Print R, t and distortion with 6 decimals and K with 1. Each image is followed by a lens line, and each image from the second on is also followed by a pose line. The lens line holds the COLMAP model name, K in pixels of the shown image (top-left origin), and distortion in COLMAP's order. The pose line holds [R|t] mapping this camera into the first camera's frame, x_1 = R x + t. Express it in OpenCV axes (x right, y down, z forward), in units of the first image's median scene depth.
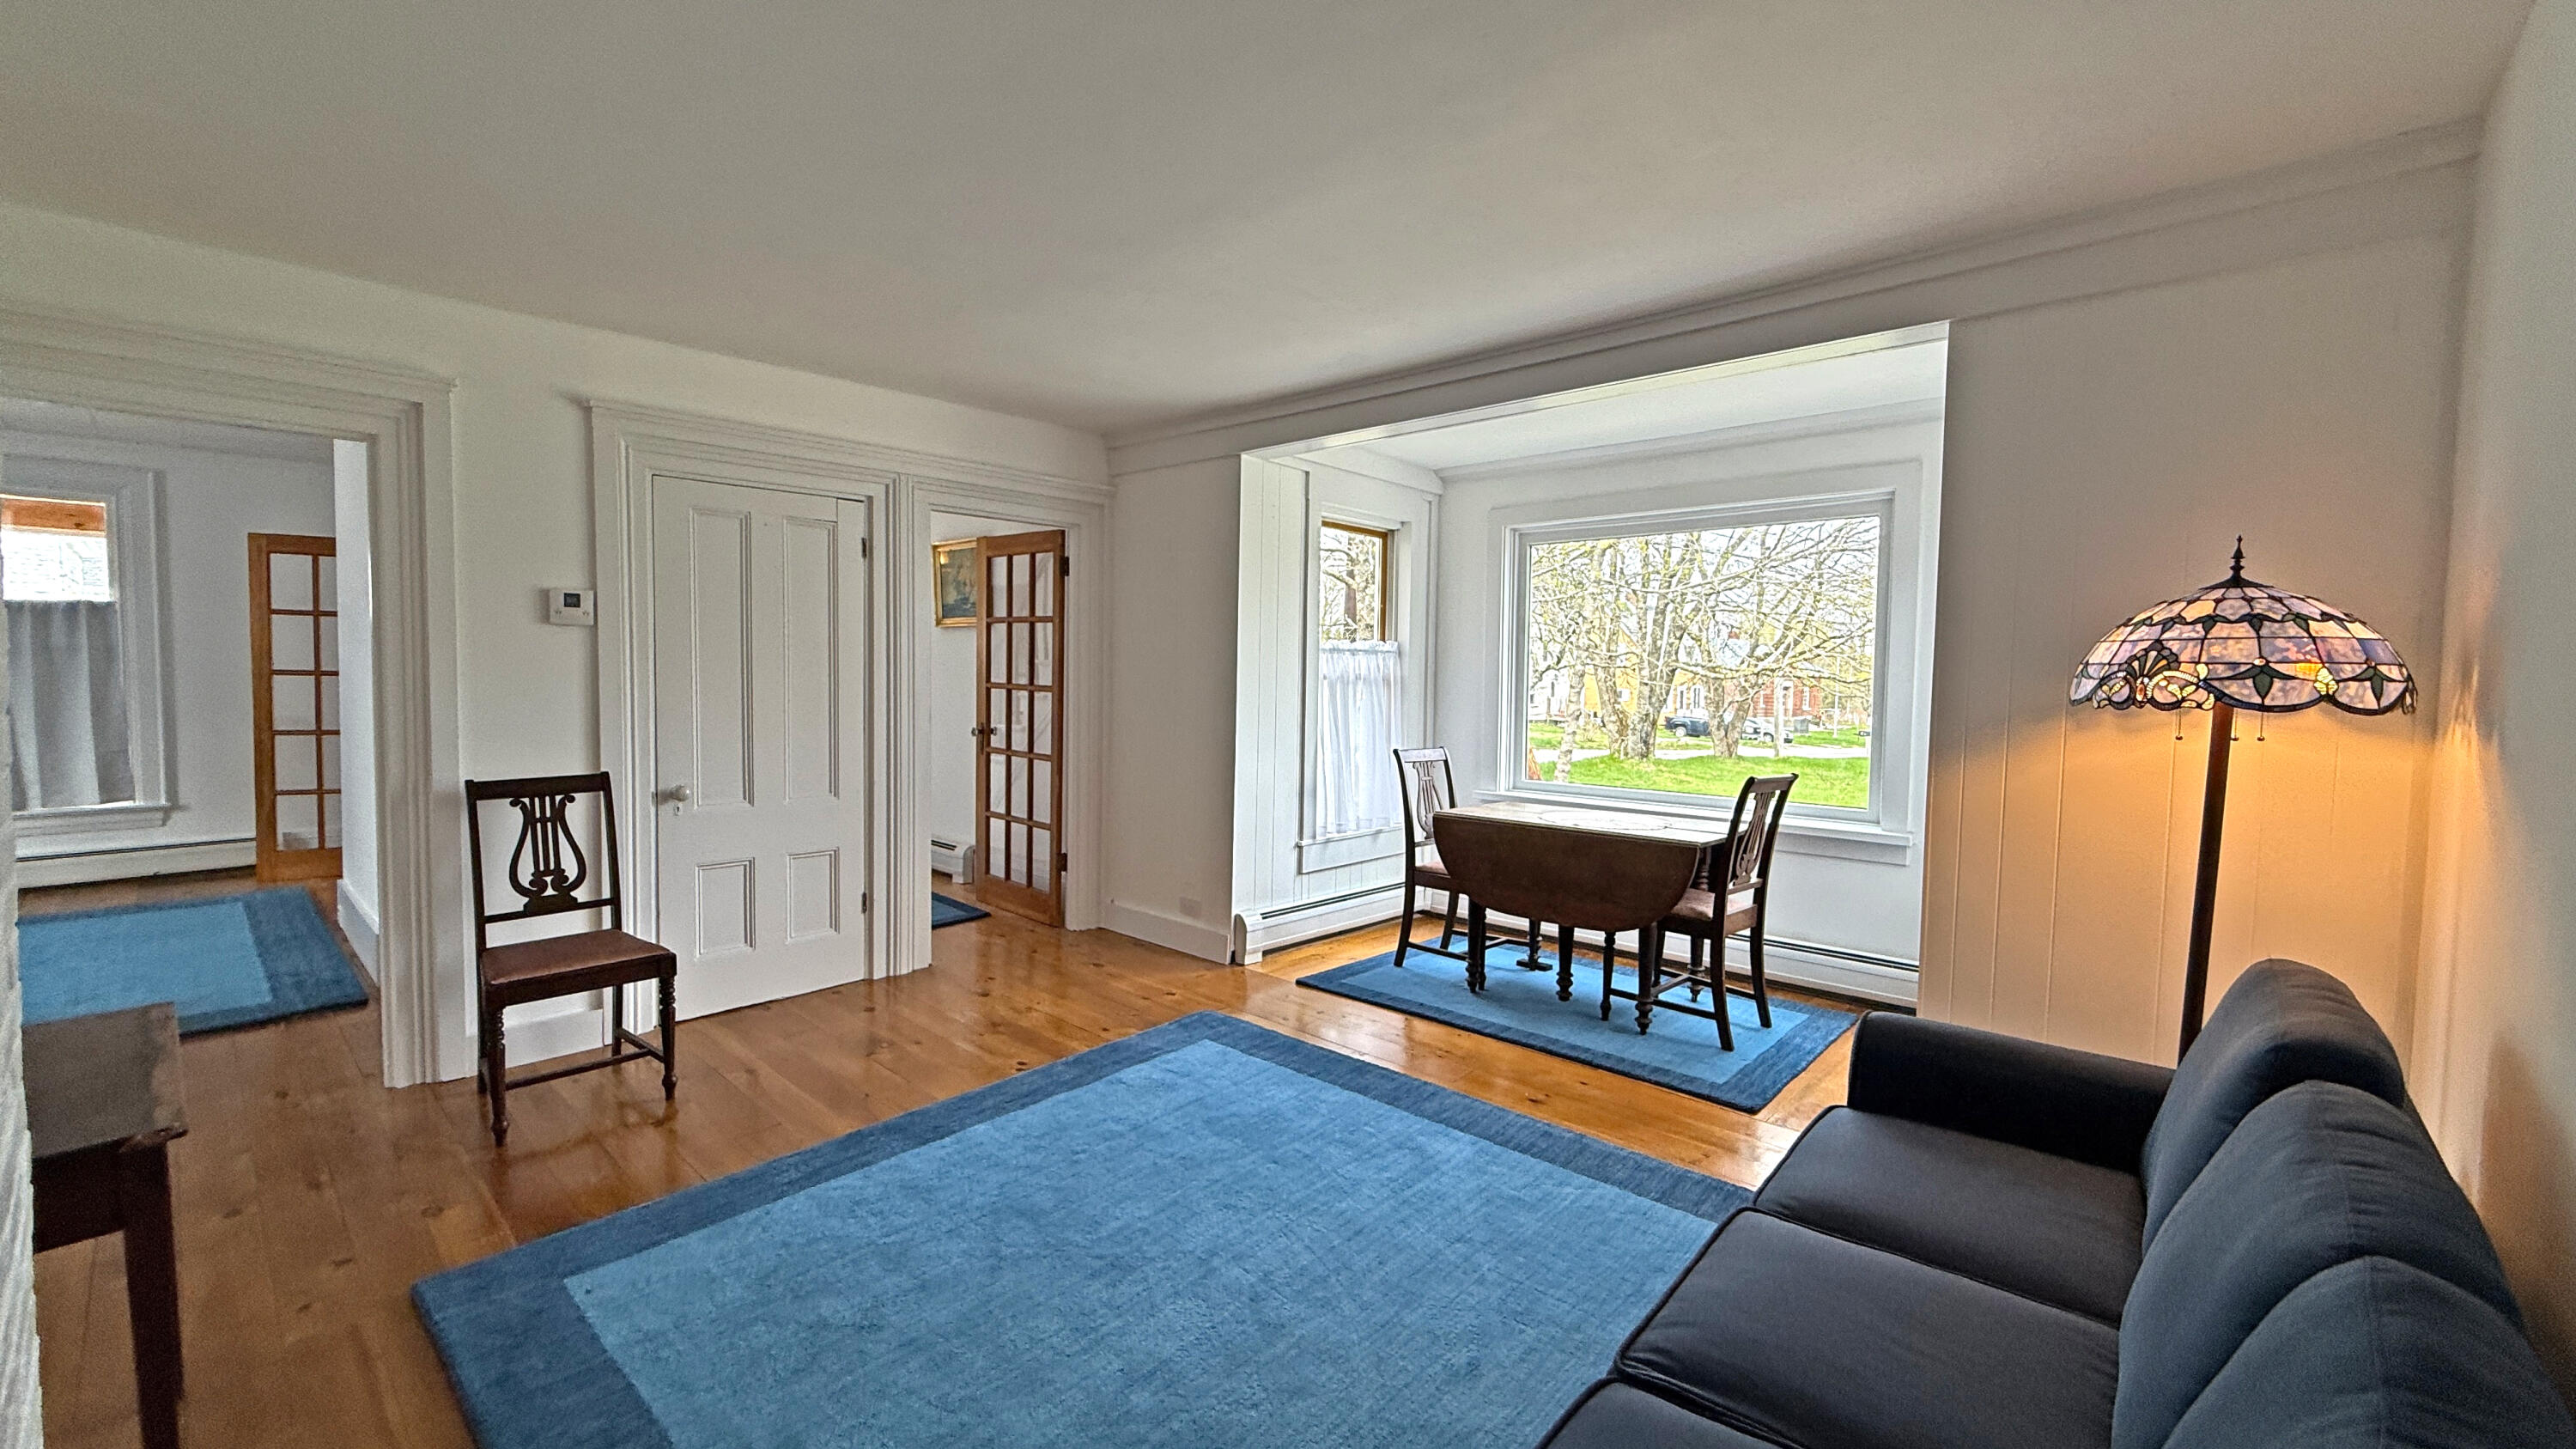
lens RADIAL K [[1028.4, 0, 1284.6], [0, 1028.4, 727.7], [0, 0, 1]] dist [0.000969, -0.000066]
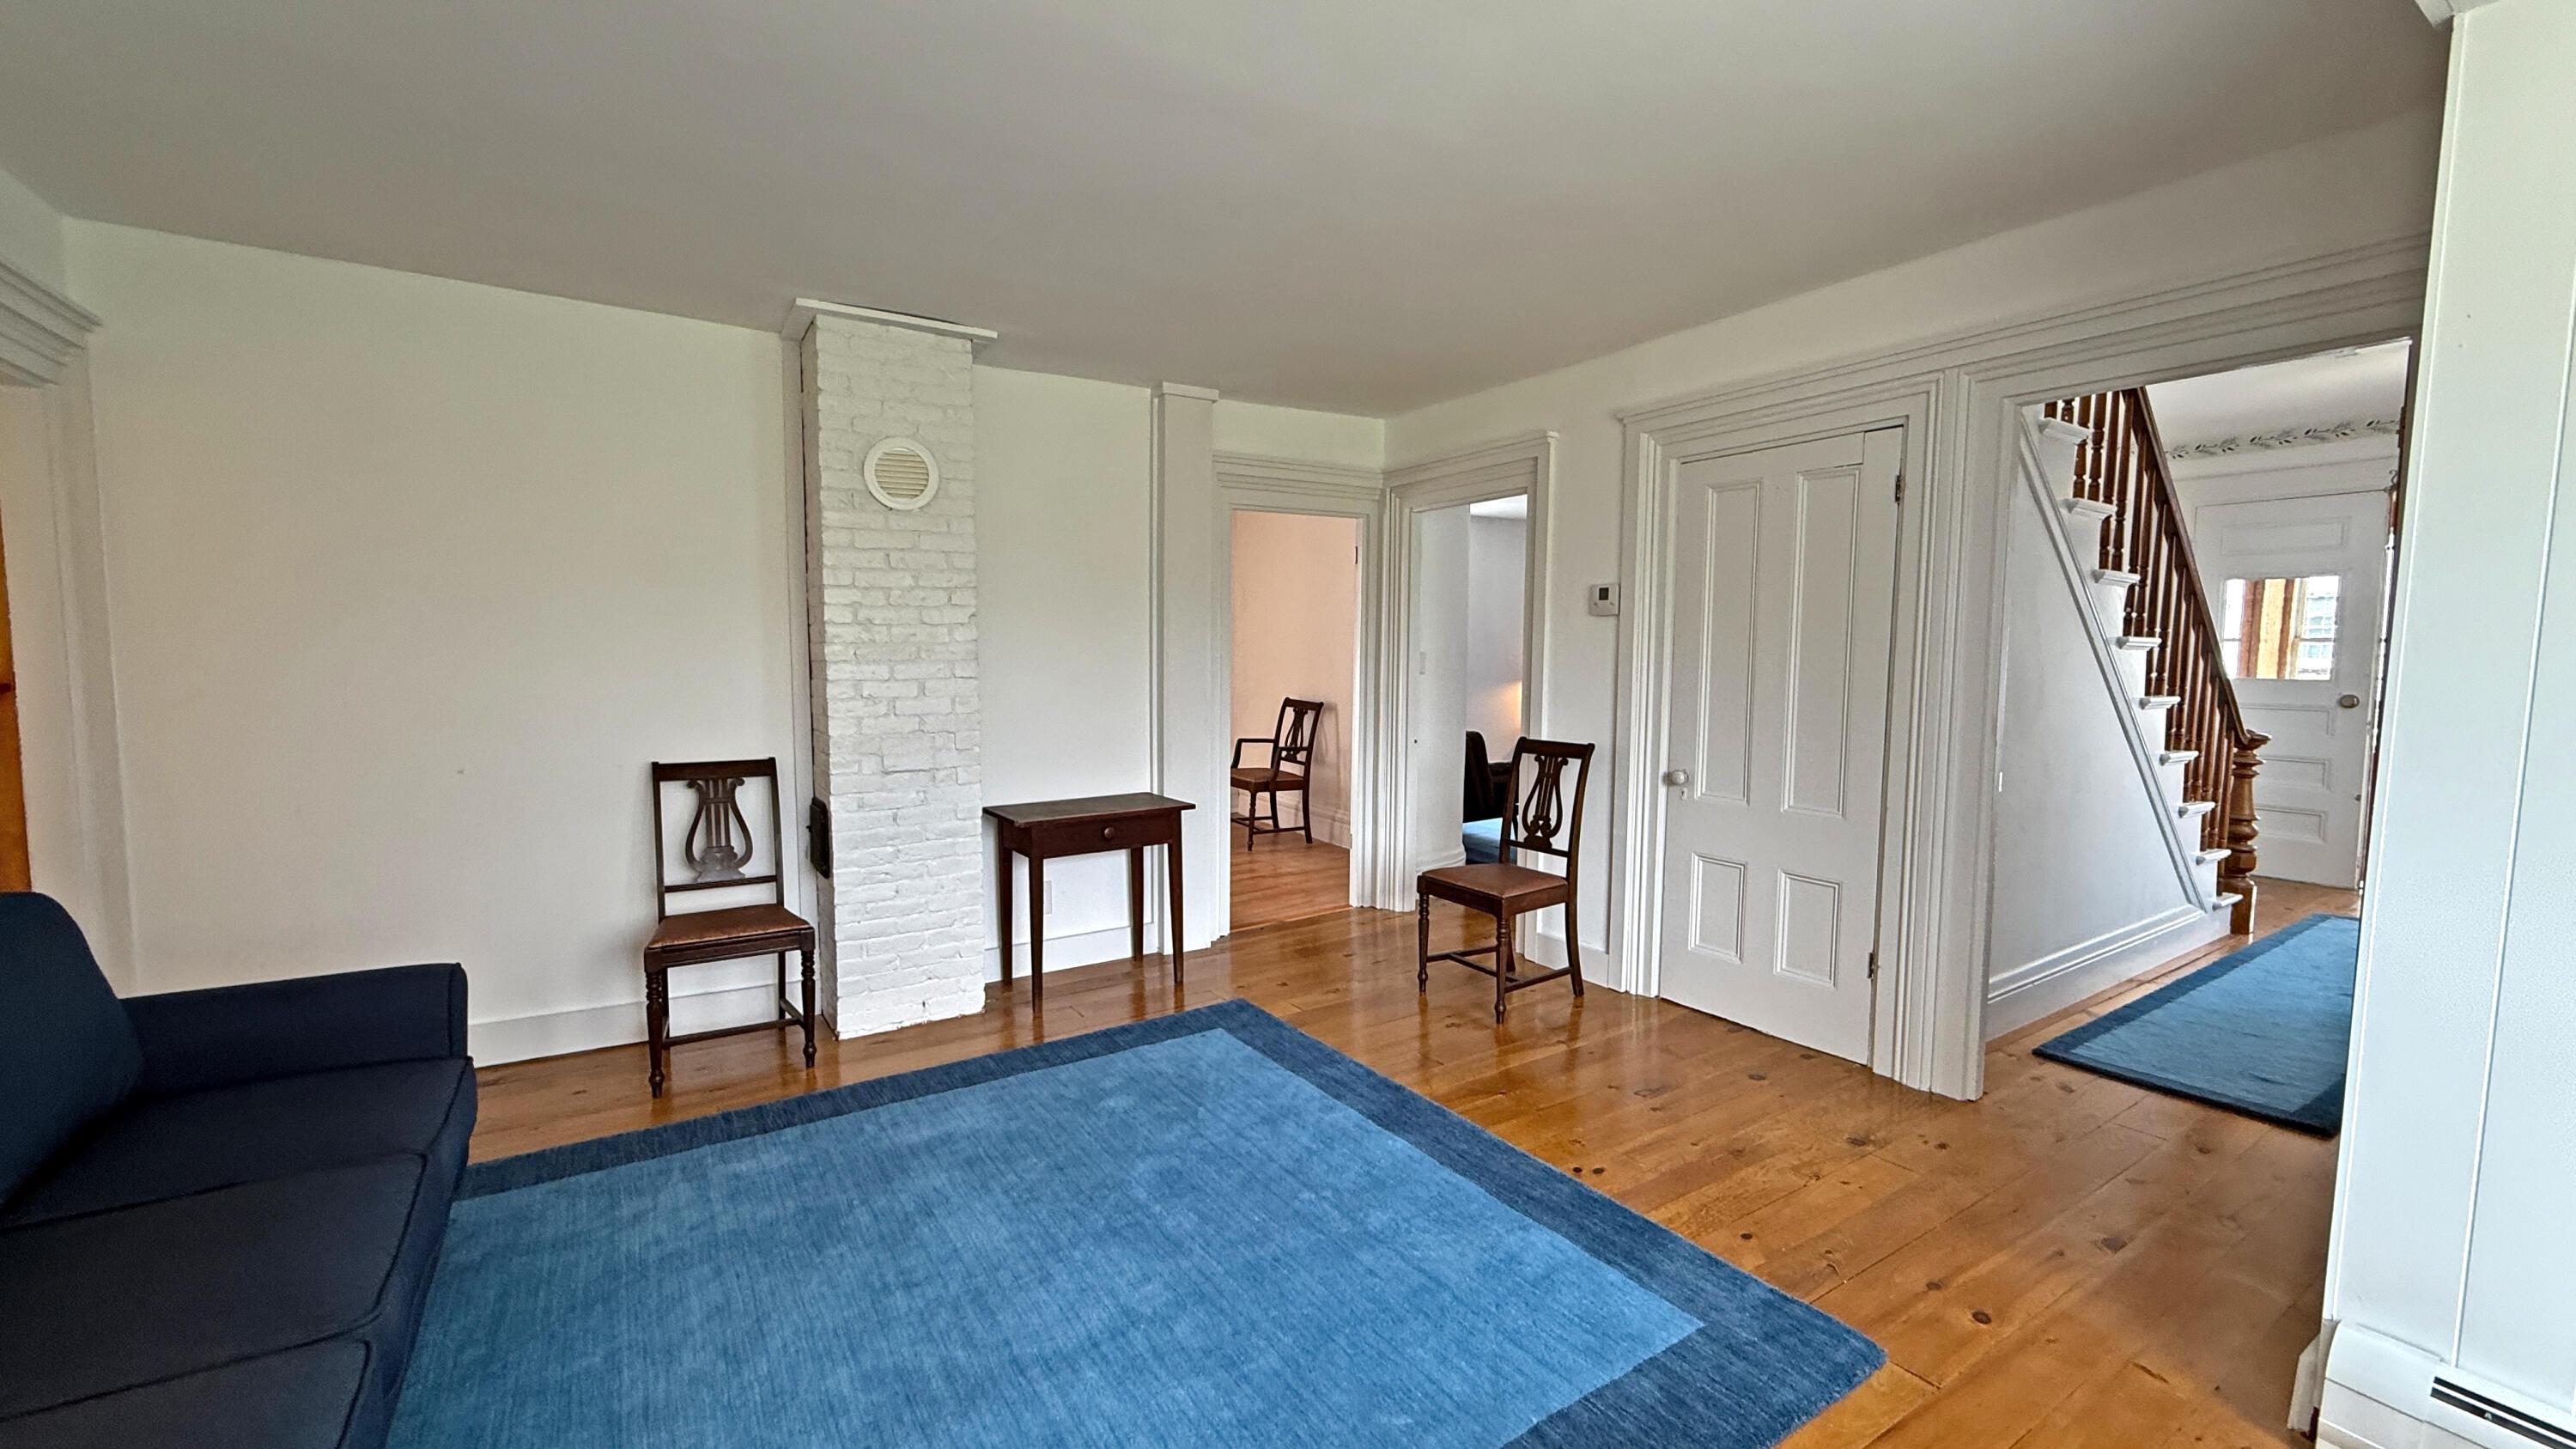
lens RADIAL K [[1028.4, 0, 1284.8], [0, 1028.4, 718.9], [0, 0, 1]] dist [0.000969, -0.000066]
pose [[-0.256780, 0.050615, -0.965144, 0.512173], [-0.067241, 0.995272, 0.070085, -0.039888], [0.964128, 0.082894, -0.252162, 0.938055]]
